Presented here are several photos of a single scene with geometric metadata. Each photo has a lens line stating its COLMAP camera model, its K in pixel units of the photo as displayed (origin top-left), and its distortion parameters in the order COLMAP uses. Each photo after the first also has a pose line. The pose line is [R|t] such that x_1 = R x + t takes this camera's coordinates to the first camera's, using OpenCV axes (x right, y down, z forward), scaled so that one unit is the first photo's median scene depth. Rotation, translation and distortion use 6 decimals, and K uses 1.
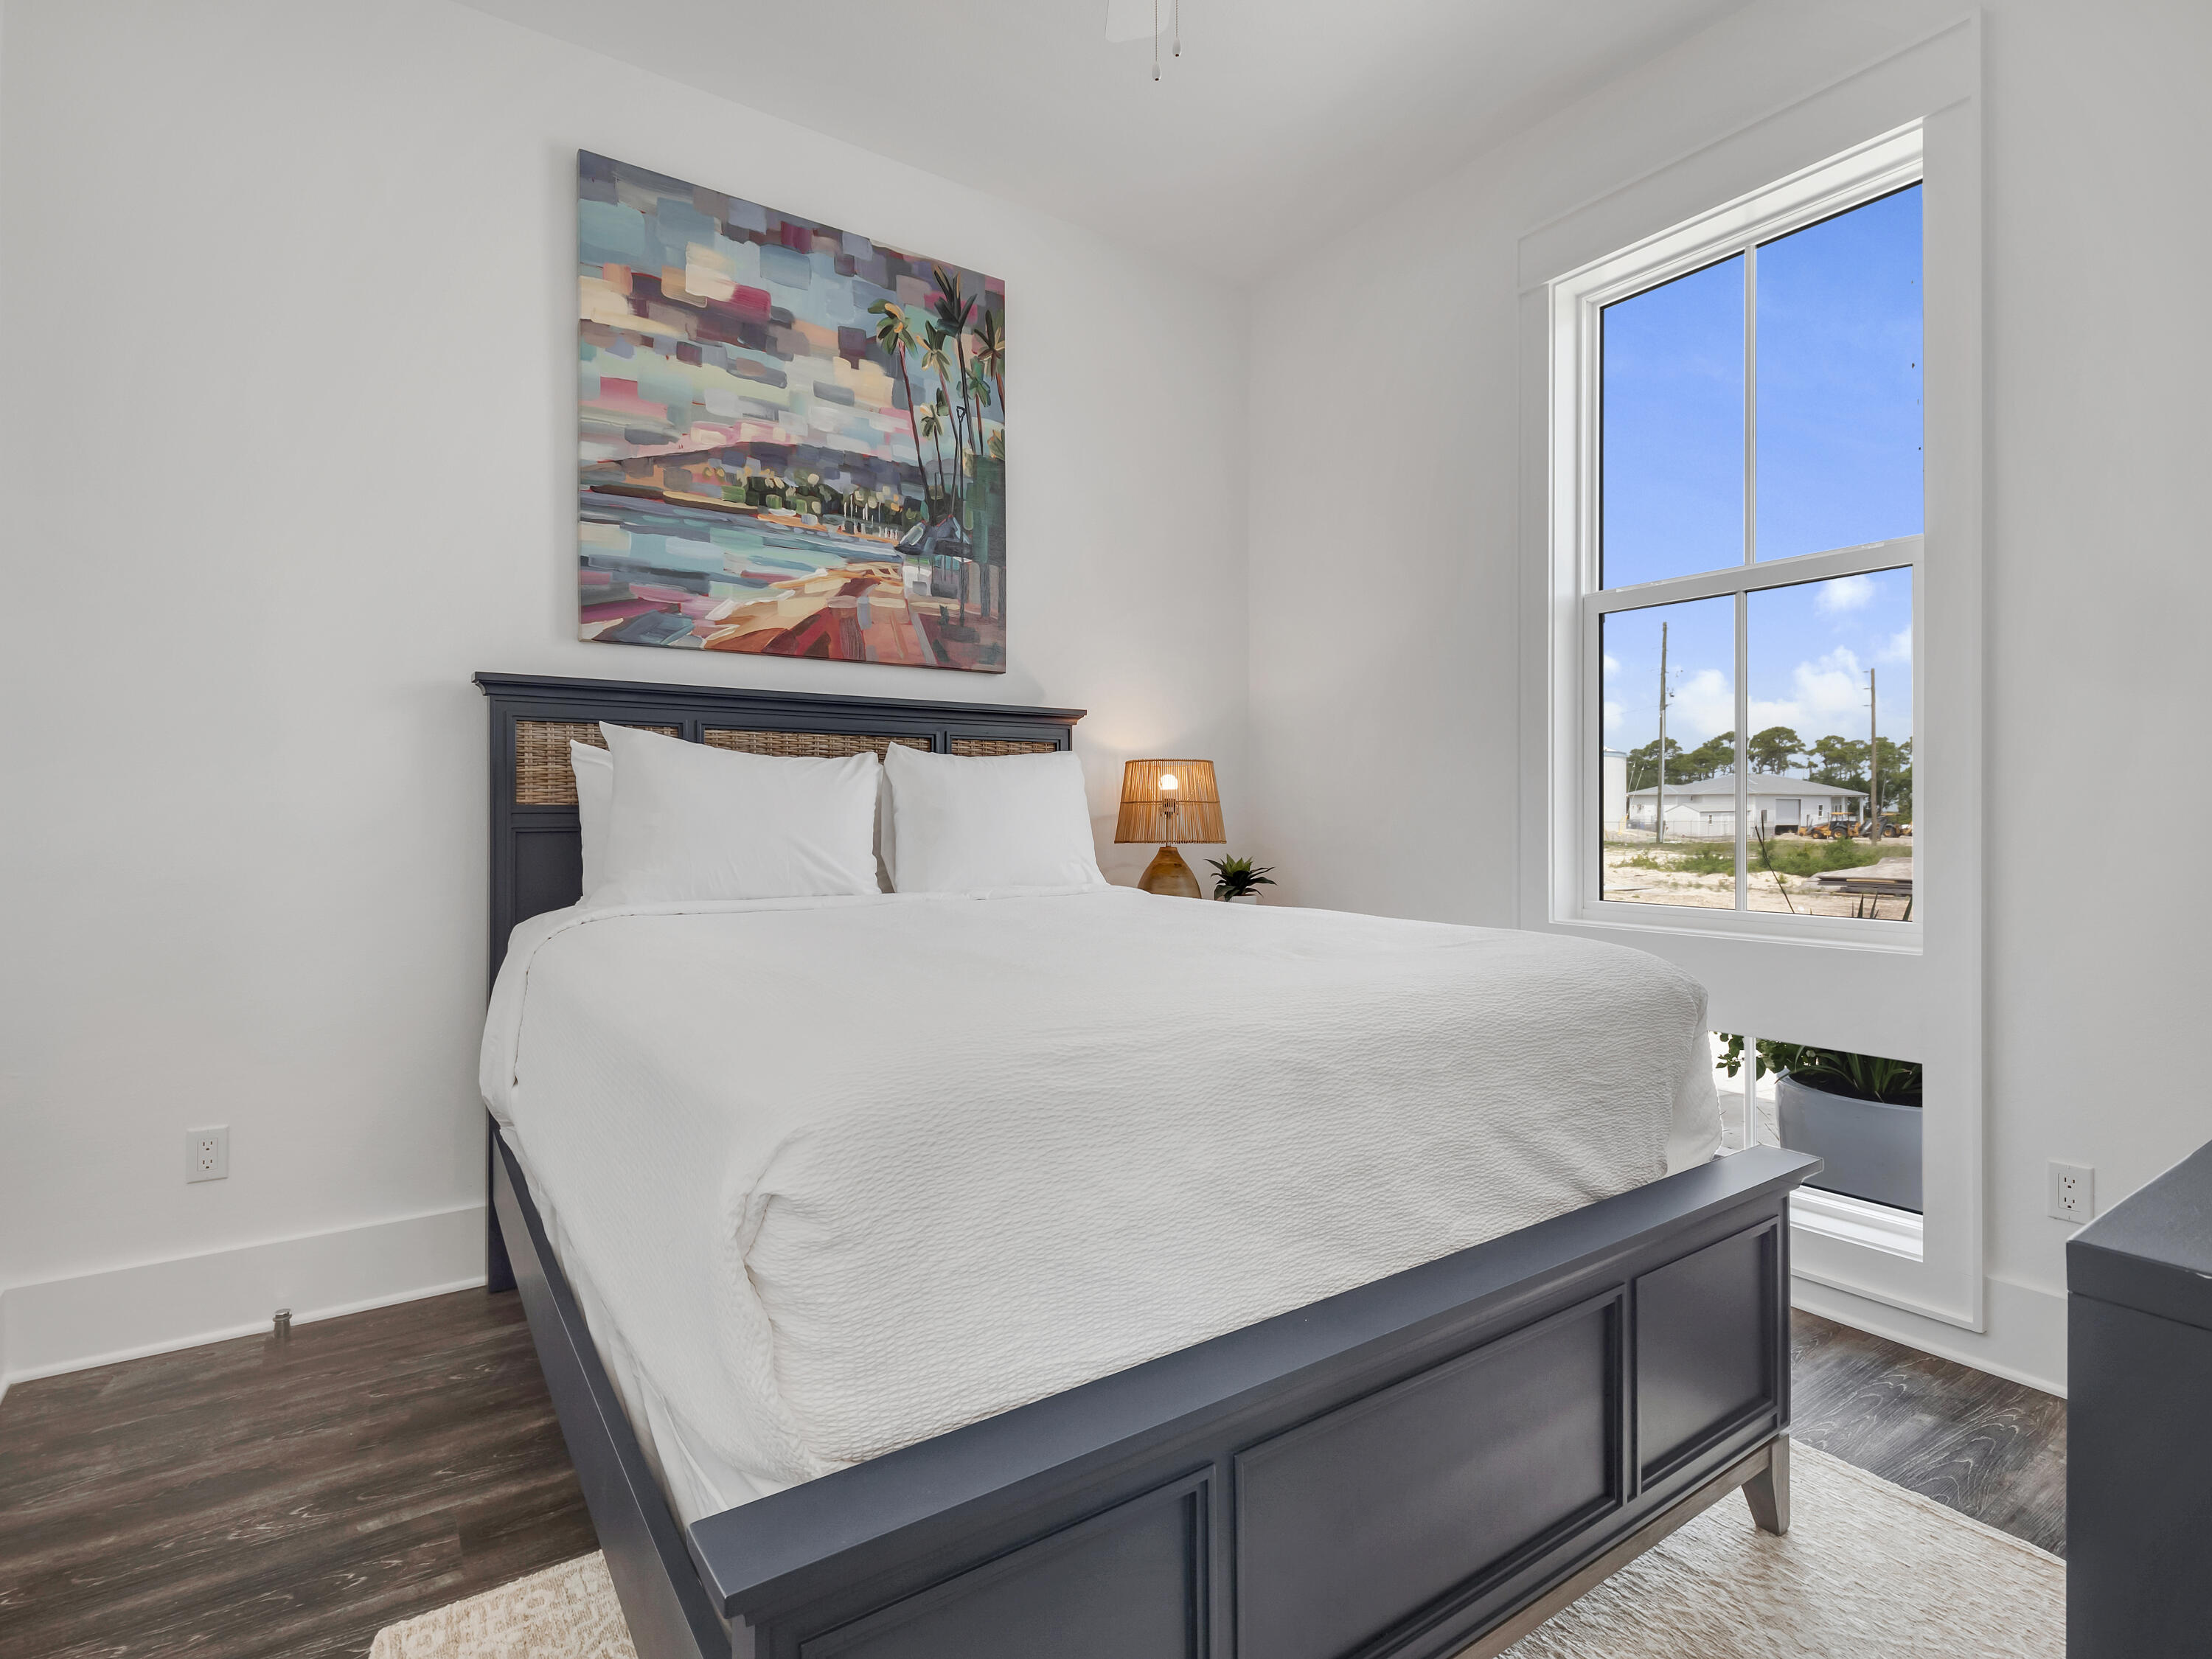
lens RADIAL K [[1071.0, 0, 1096.3], [0, 1071.0, 827.2], [0, 0, 1]] dist [-0.001124, -0.000584]
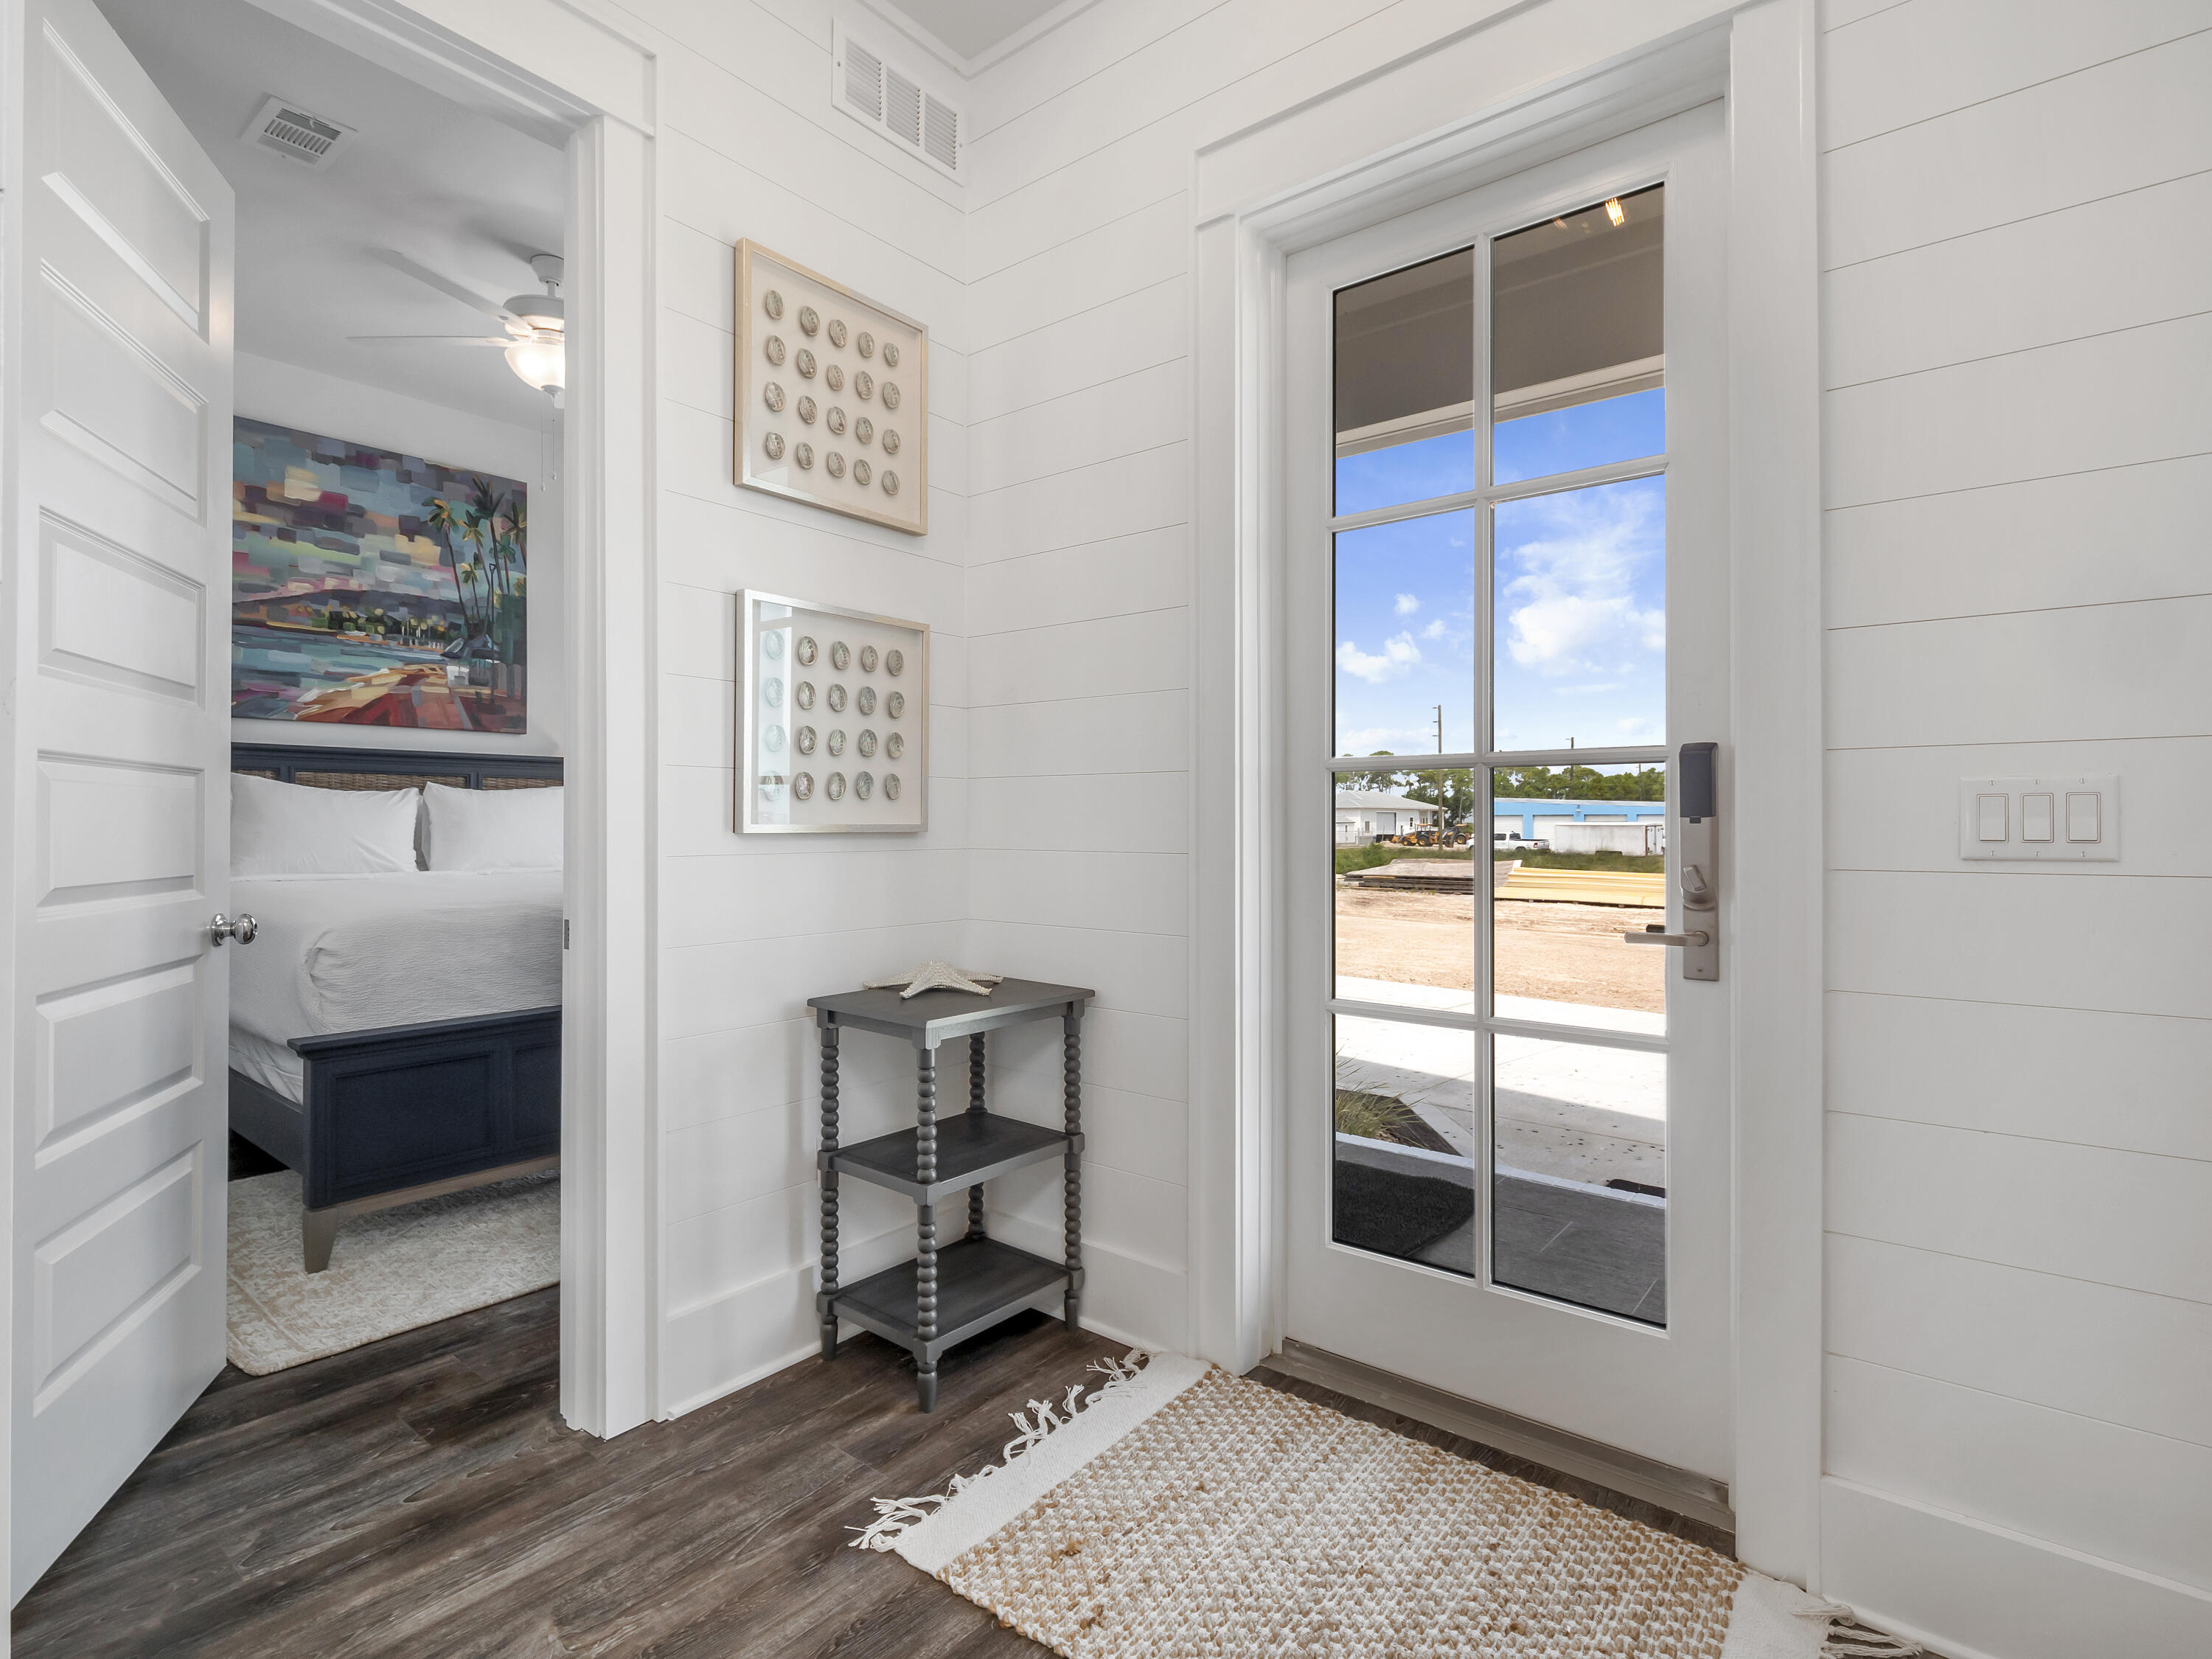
lens RADIAL K [[1071.0, 0, 1121.7], [0, 1071.0, 819.2], [0, 0, 1]] dist [-0.001124, -0.000584]
pose [[0.953331, 0.002217, 0.301920, 0.291669], [0.003086, 0.999849, -0.017086, 0.009670], [-0.301912, 0.017221, 0.953180, -0.796086]]
